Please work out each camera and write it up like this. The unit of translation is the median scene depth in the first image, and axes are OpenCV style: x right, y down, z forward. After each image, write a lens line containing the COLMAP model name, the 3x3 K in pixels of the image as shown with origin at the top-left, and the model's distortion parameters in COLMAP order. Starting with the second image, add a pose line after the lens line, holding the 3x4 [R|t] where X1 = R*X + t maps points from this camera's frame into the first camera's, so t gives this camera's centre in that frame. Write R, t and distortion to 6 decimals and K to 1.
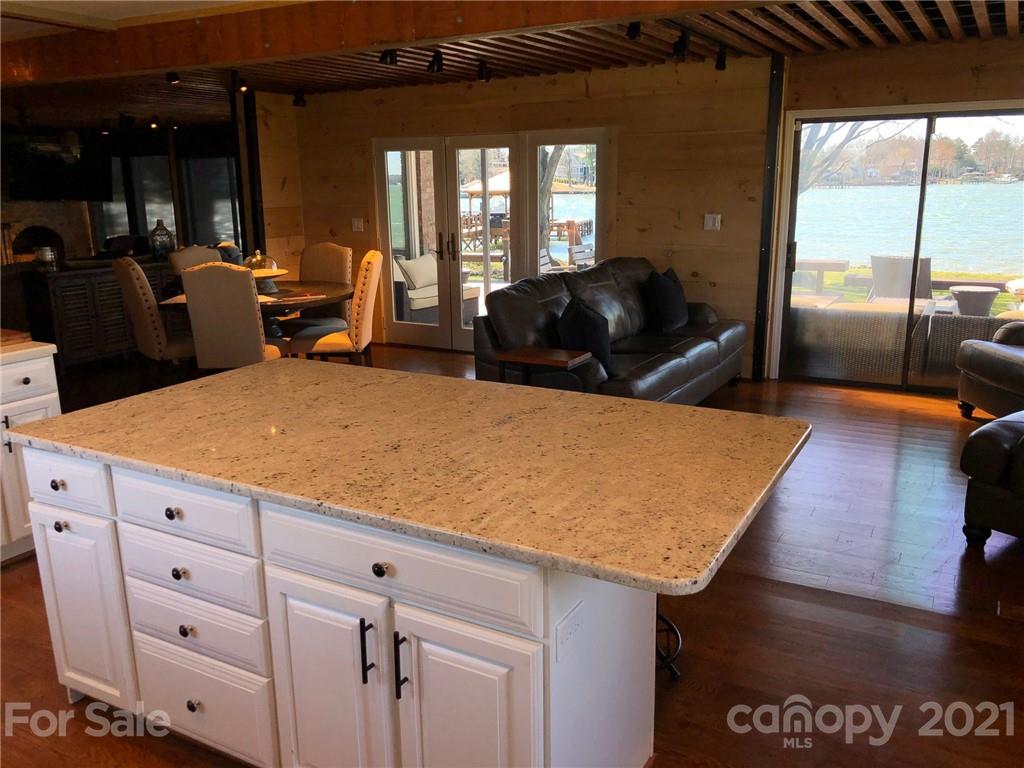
lens RADIAL K [[839.4, 0, 521.0], [0, 839.4, 387.5], [0, 0, 1]] dist [0.025939, -0.022370]
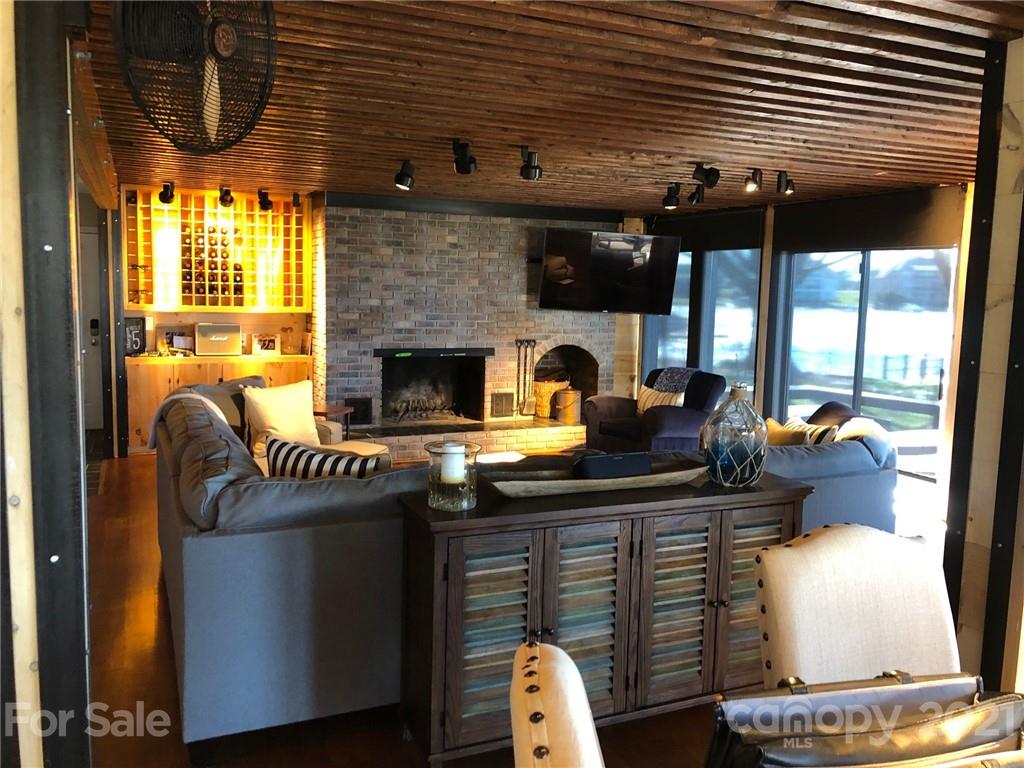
lens RADIAL K [[839.4, 0, 516.5], [0, 839.4, 381.2], [0, 0, 1]] dist [0.025939, -0.022370]
pose [[0.799291, 0.093399, -0.593642, -0.184057], [-0.170470, 0.982509, -0.074943, -0.099675], [0.576259, 0.161099, 0.801232, 0.410253]]
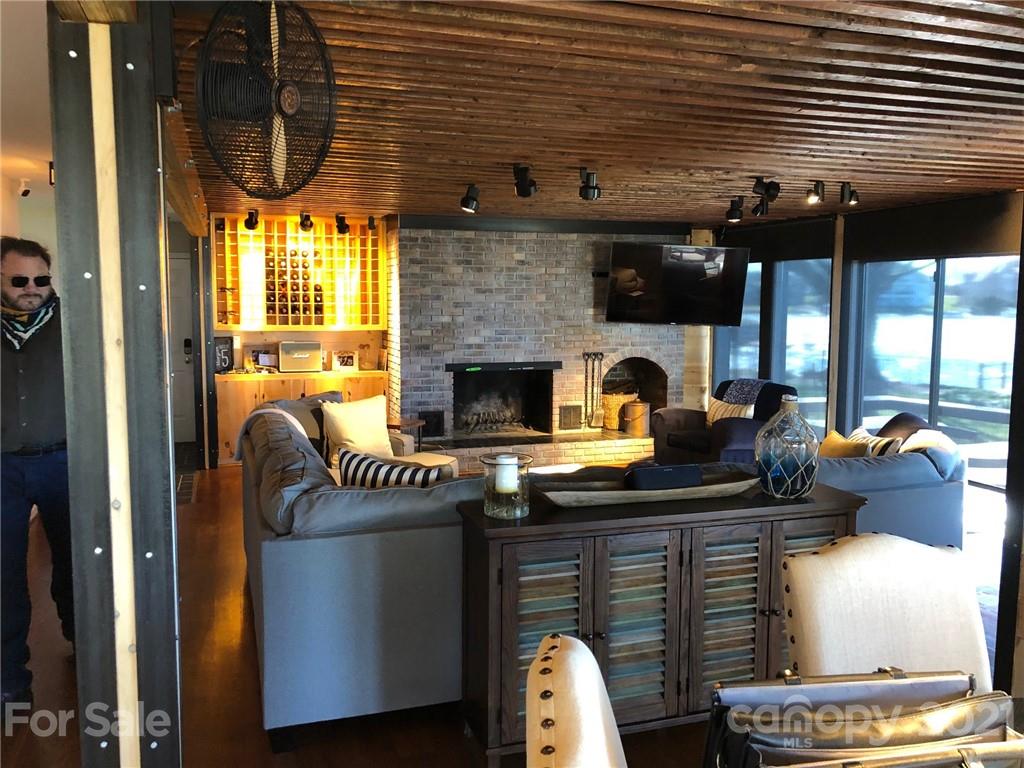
lens RADIAL K [[839.4, 0, 510.1], [0, 839.4, 385.0], [0, 0, 1]] dist [0.025939, -0.022370]
pose [[0.736317, 0.081327, -0.671731, -0.169373], [-0.169881, 0.983172, -0.067181, -0.101139], [0.654964, 0.163581, 0.737742, 0.404096]]
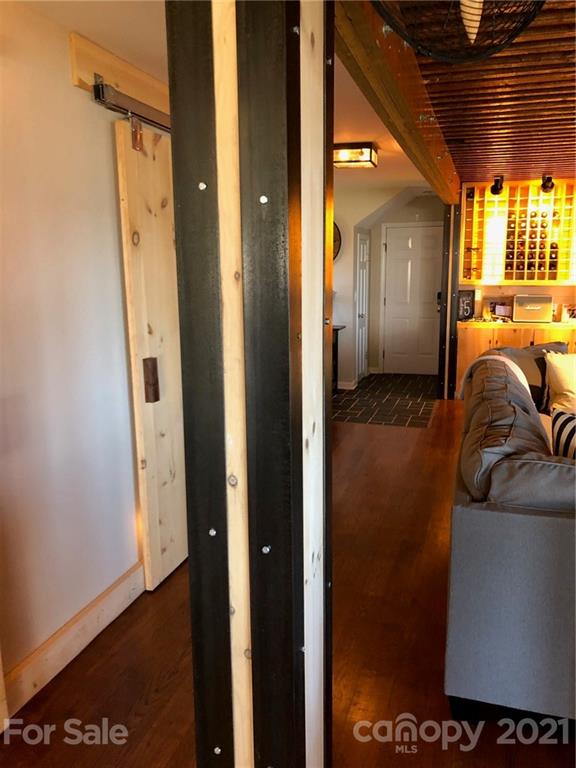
lens RADIAL K [[629.5, 0, 287.3], [0, 629.5, 373.5], [0, 0, 1]] dist [0.025939, -0.022370]
pose [[0.201541, 0.173015, -0.964078, -0.236189], [-0.224663, 0.966200, 0.126430, -0.106333], [0.953367, 0.191112, 0.233598, 0.457105]]
